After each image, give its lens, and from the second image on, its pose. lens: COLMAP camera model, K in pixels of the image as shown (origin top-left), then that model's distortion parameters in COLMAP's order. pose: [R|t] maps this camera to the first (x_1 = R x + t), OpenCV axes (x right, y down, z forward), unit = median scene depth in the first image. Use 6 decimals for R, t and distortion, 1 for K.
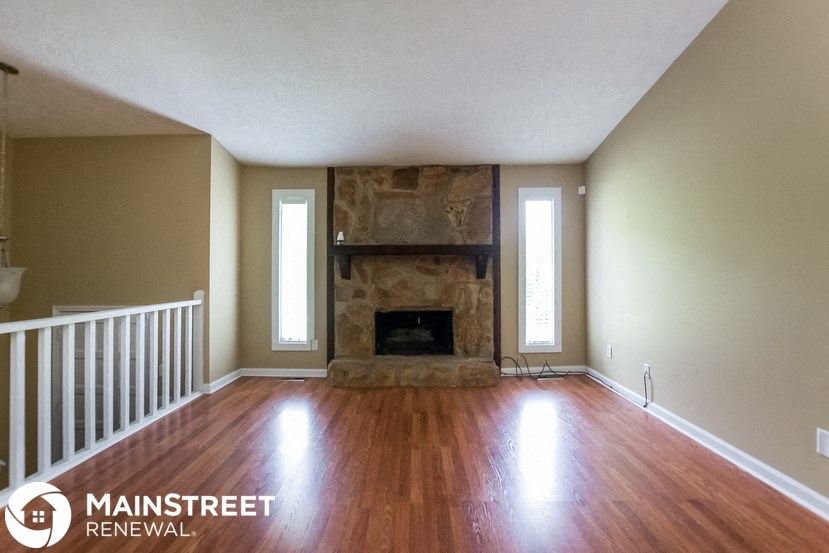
lens RADIAL K [[370.7, 0, 412.9], [0, 370.7, 267.7], [0, 0, 1]] dist [-0.002167, -0.000198]
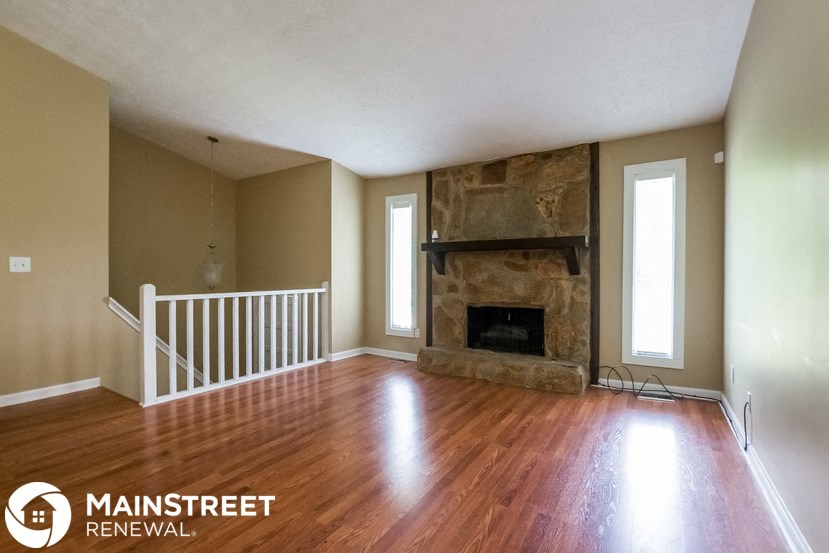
lens RADIAL K [[380.2, 0, 414.5], [0, 380.2, 276.5], [0, 0, 1]] dist [0.002349, 0.000321]
pose [[0.855135, 0.010393, -0.518301, 0.327190], [0.002615, 0.999700, 0.024361, 0.010352], [0.518399, -0.022187, 0.854851, 0.018183]]
